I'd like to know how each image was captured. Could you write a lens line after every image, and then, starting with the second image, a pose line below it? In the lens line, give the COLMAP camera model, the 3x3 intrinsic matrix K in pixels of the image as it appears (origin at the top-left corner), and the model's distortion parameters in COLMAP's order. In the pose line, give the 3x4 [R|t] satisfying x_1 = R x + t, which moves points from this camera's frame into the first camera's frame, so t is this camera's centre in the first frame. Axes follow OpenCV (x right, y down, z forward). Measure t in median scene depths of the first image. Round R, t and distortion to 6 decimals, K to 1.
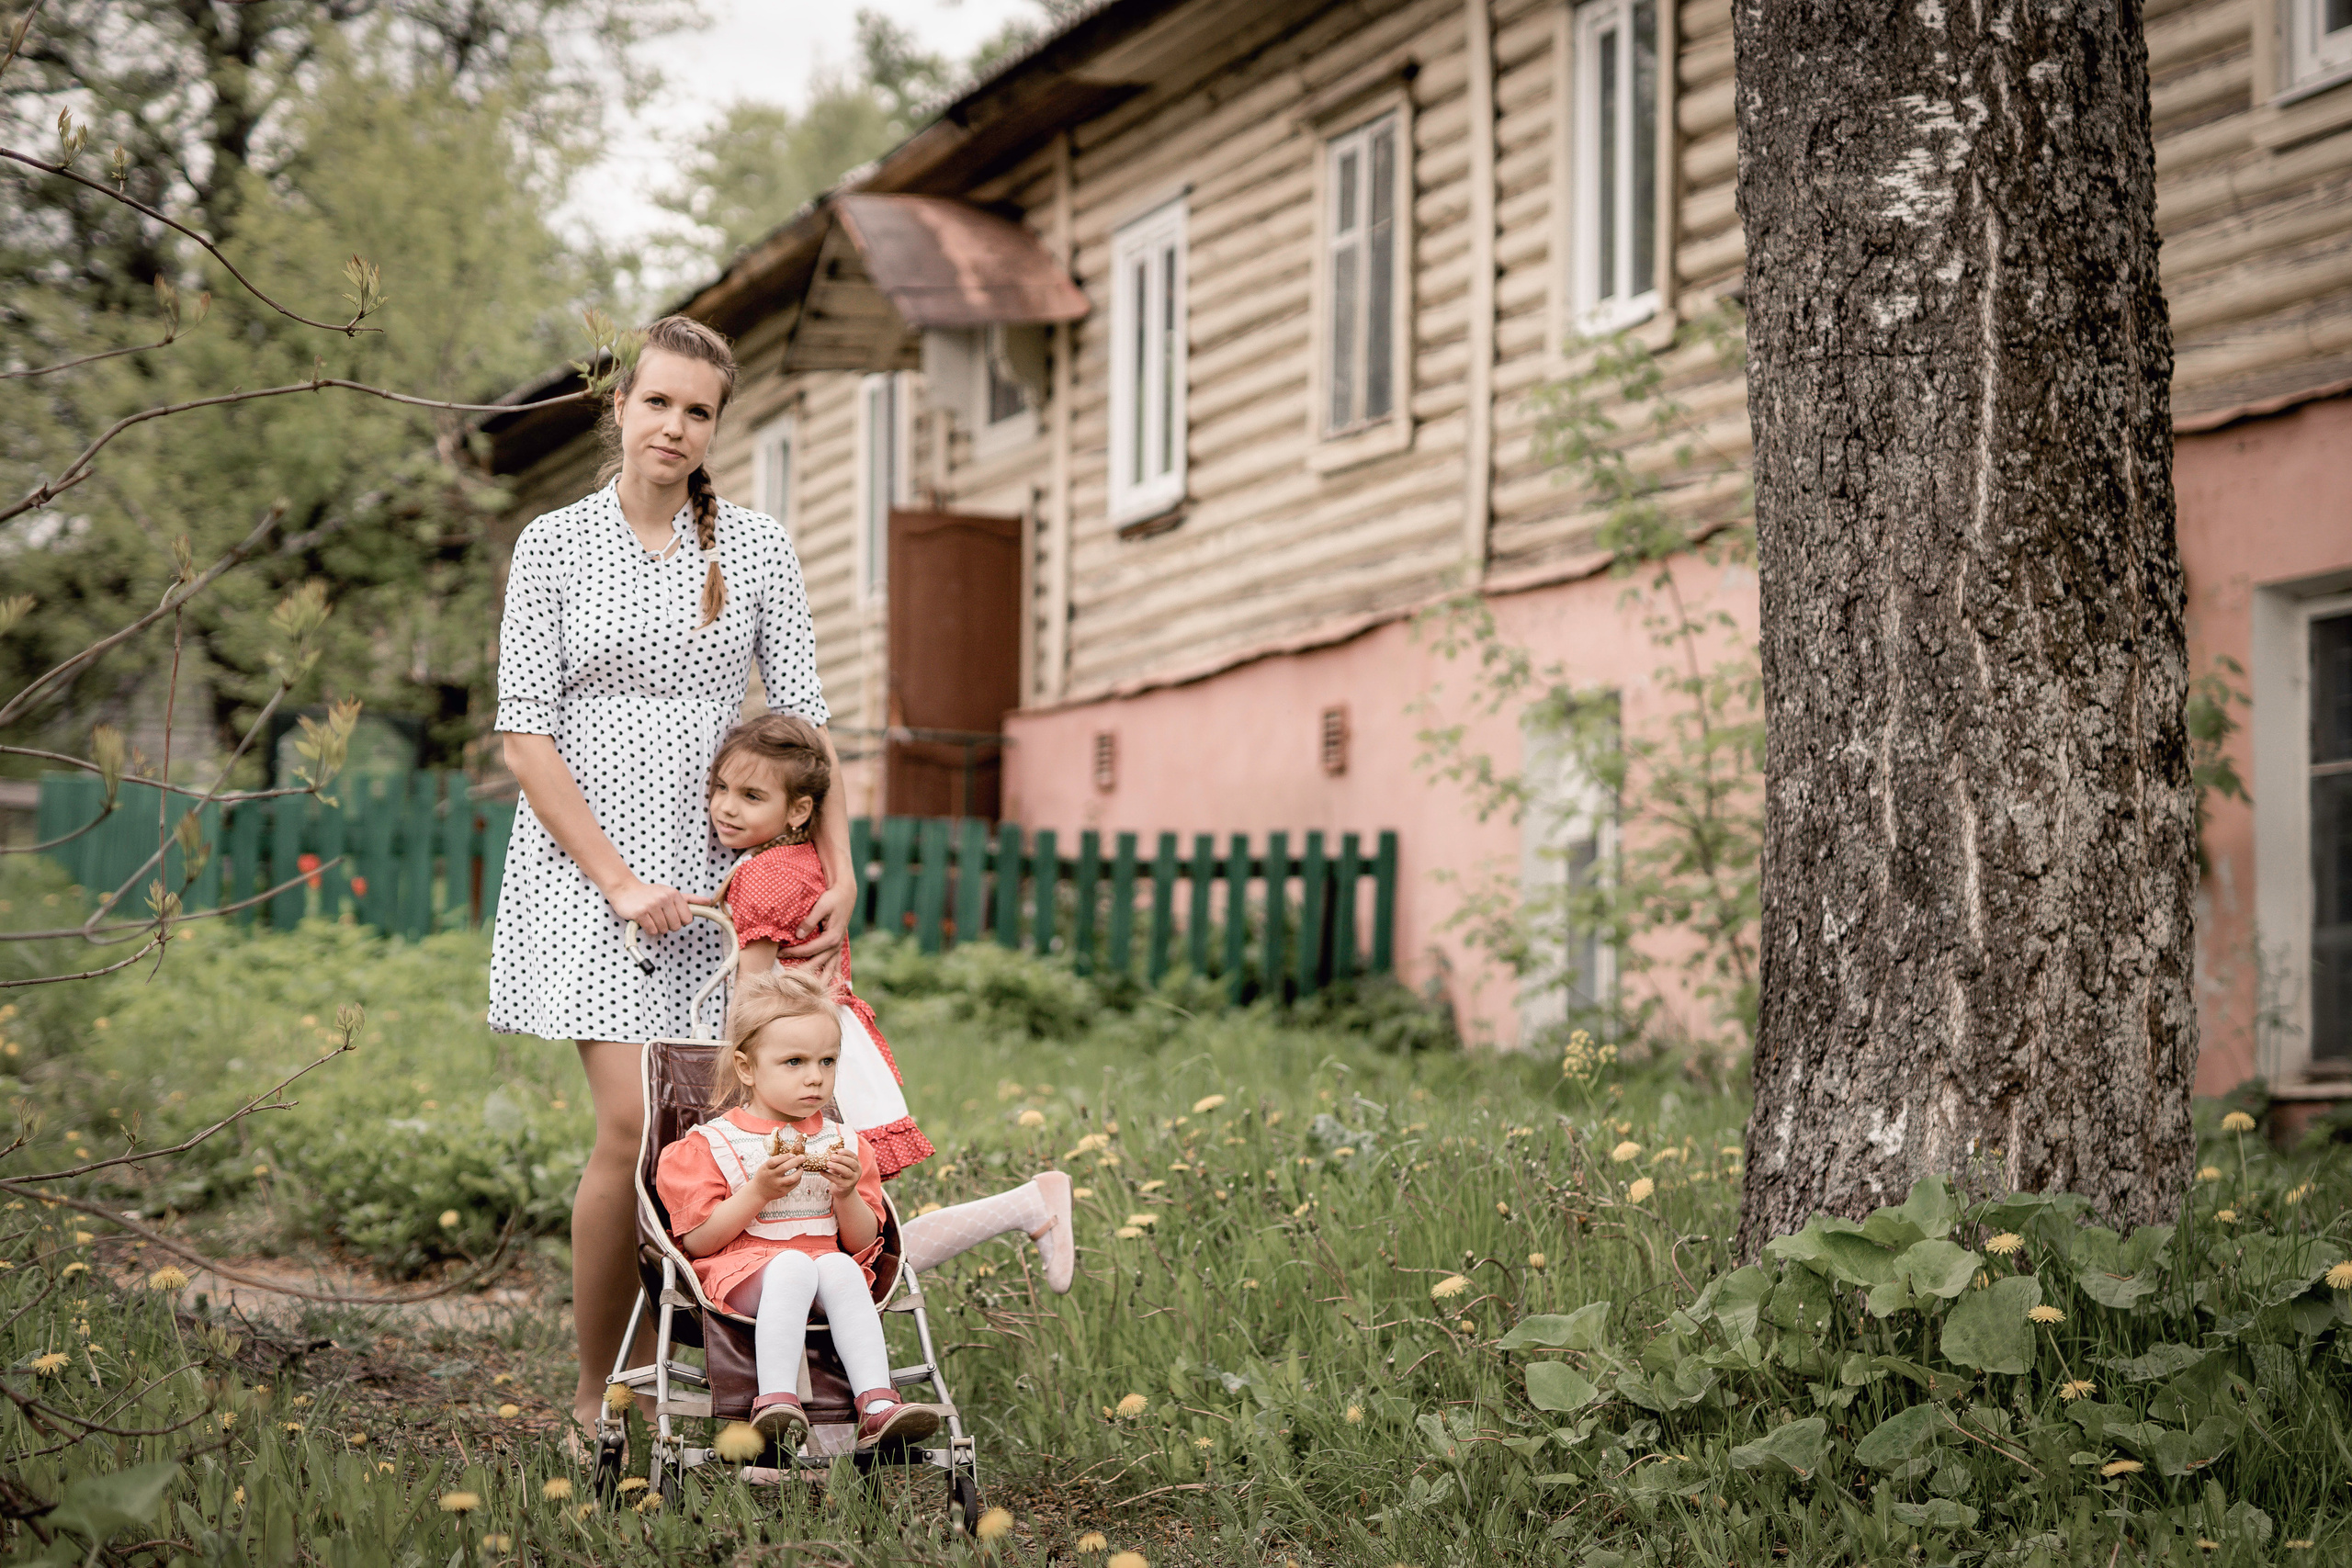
lens RADIAL K [[4738.4, 0, 1167.7], [0, 4738.4, 785.8], [0, 0, 1]] dist [0.004352, -0.093596]
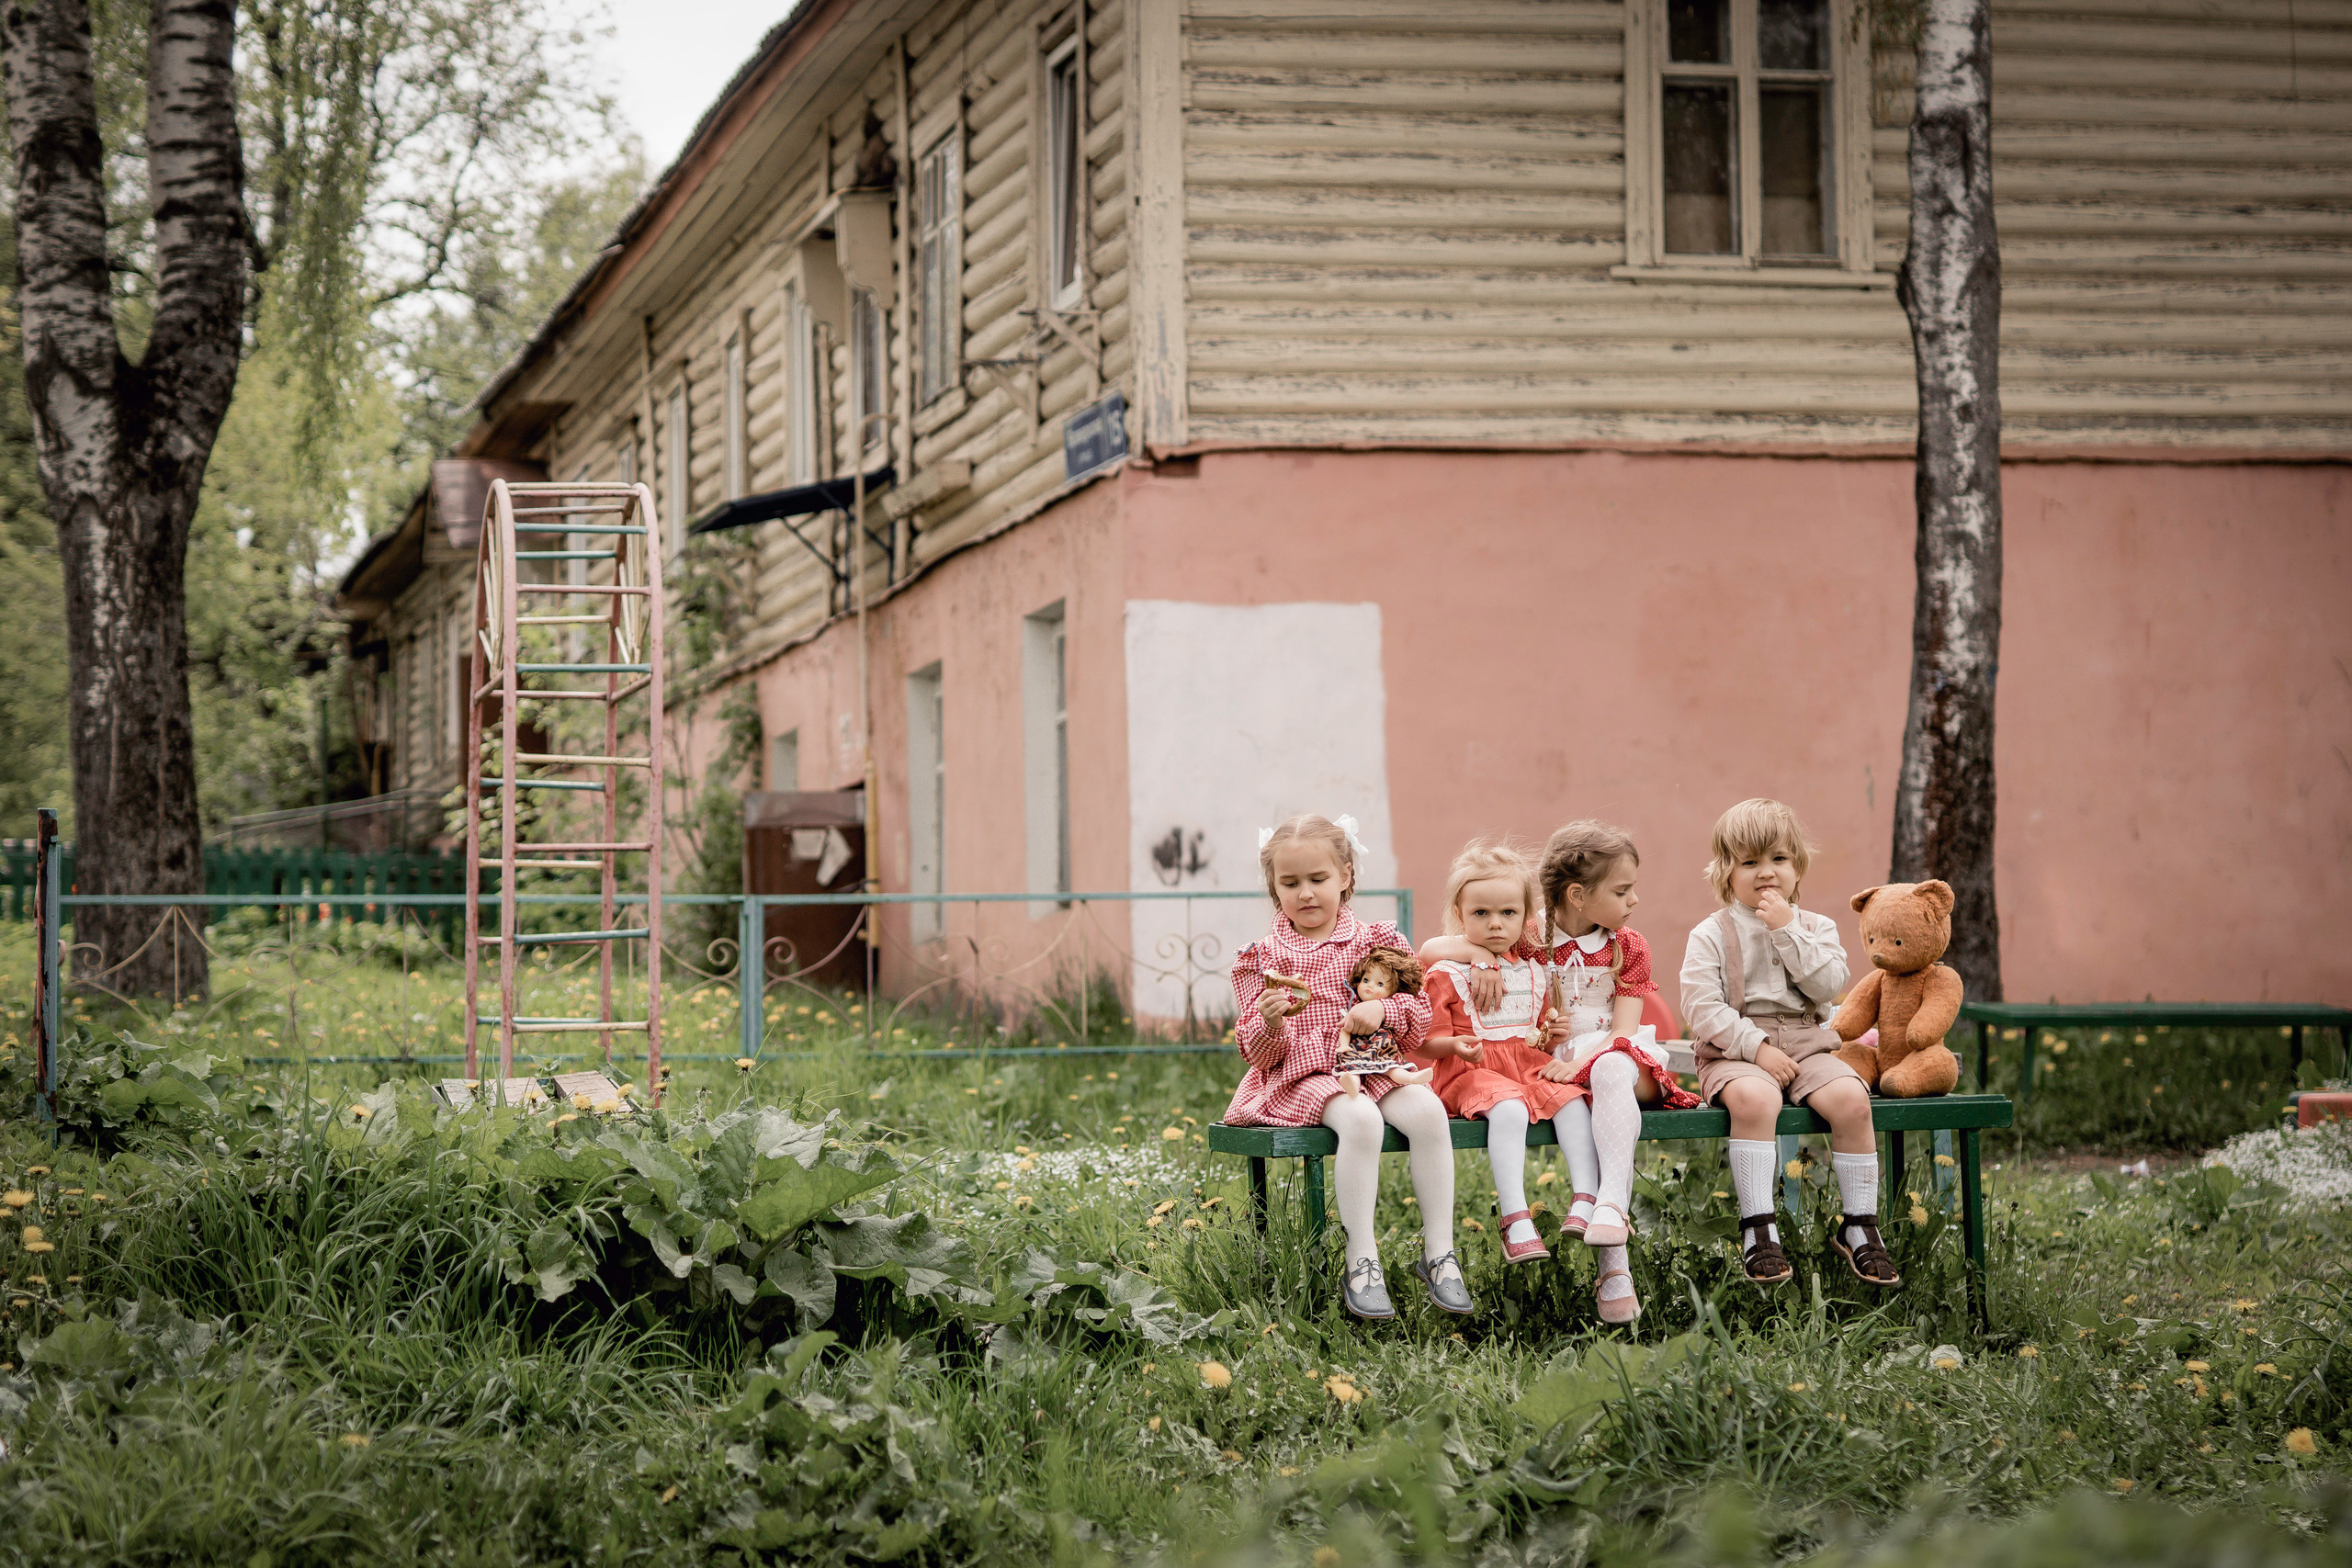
lens RADIAL K [[4738.4, 0, 1167.7], [0, 4738.4, 785.8], [0, 0, 1]] dist [0.004352, -0.093596]
pose [[0.996223, -0.031693, -0.080842, 1.190613], [0.032245, 0.999465, 0.005539, -0.056514], [0.080623, -0.008125, 0.996712, -2.299936]]
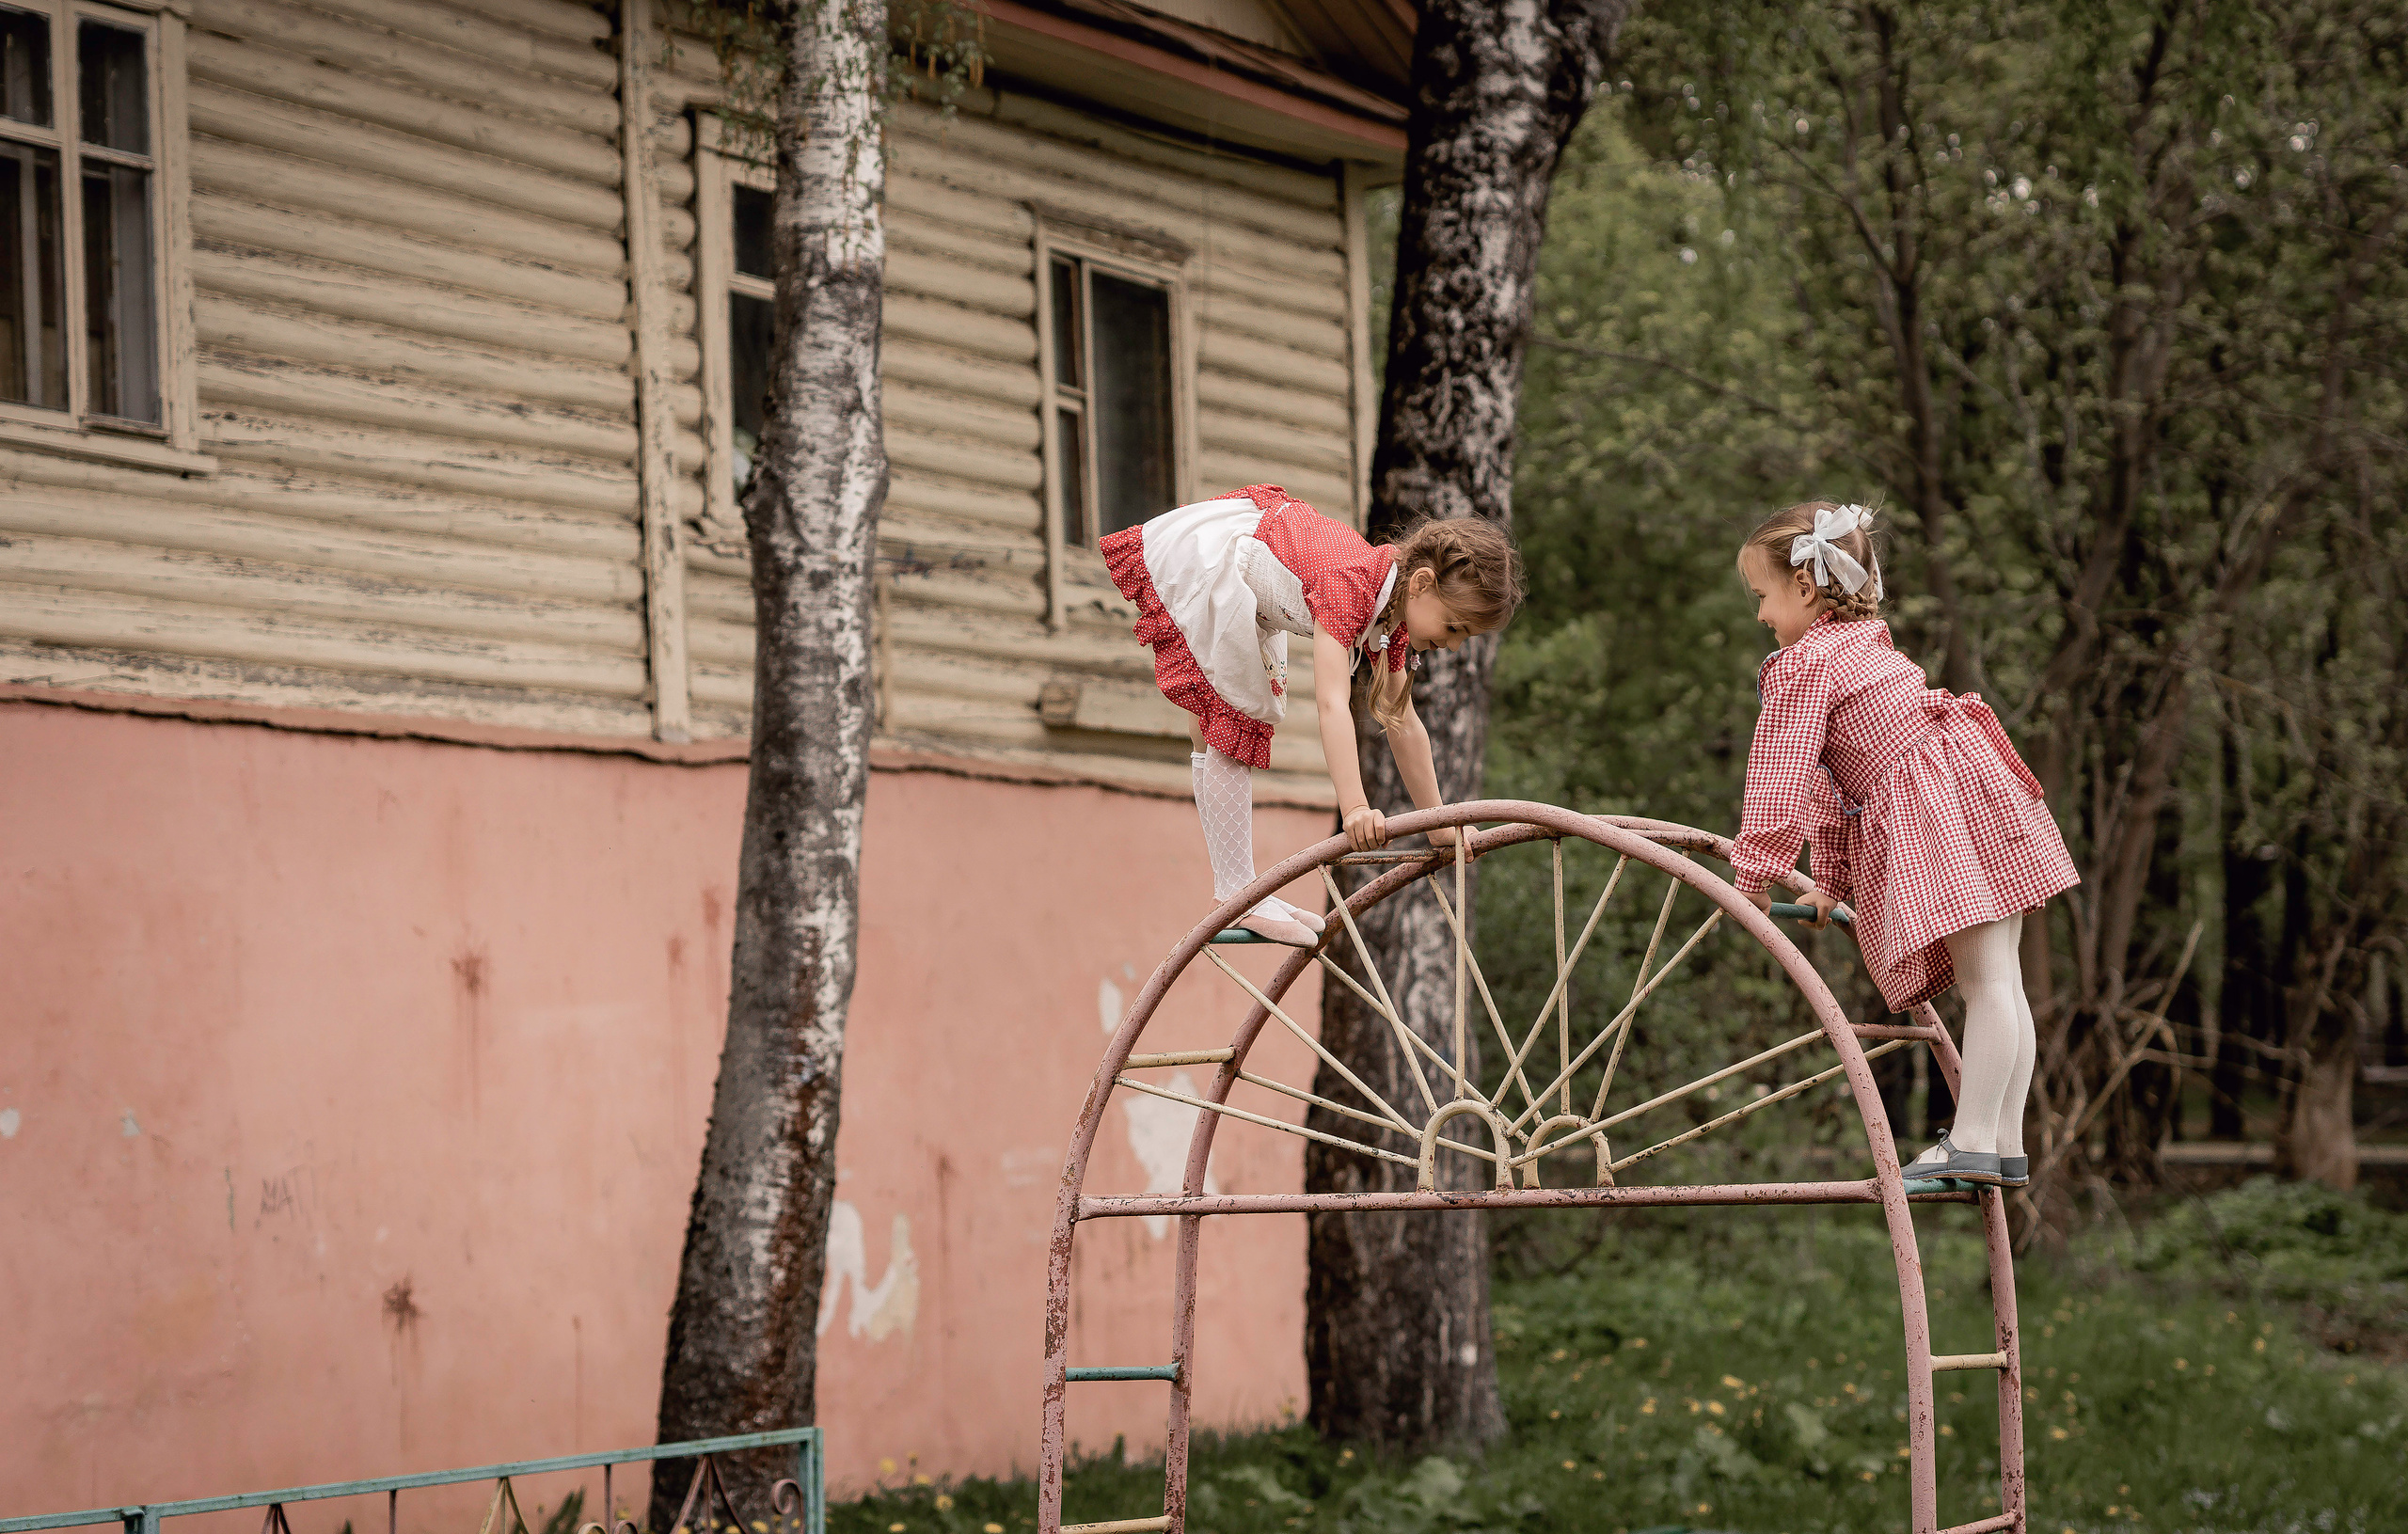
lens RADIAL K [[5420.9, 0, 1203.7], [0, 5420.9, 865.3], [0, 0, 1]] dist [-0.106180, -0.657344]
pose [[0.698486, -0.002498, 0.715620, -0.059521], [0.009808, 0.999933, -0.006082, -0.156758], [-0.715557, 0.011267, 0.698464, -1.168480]]
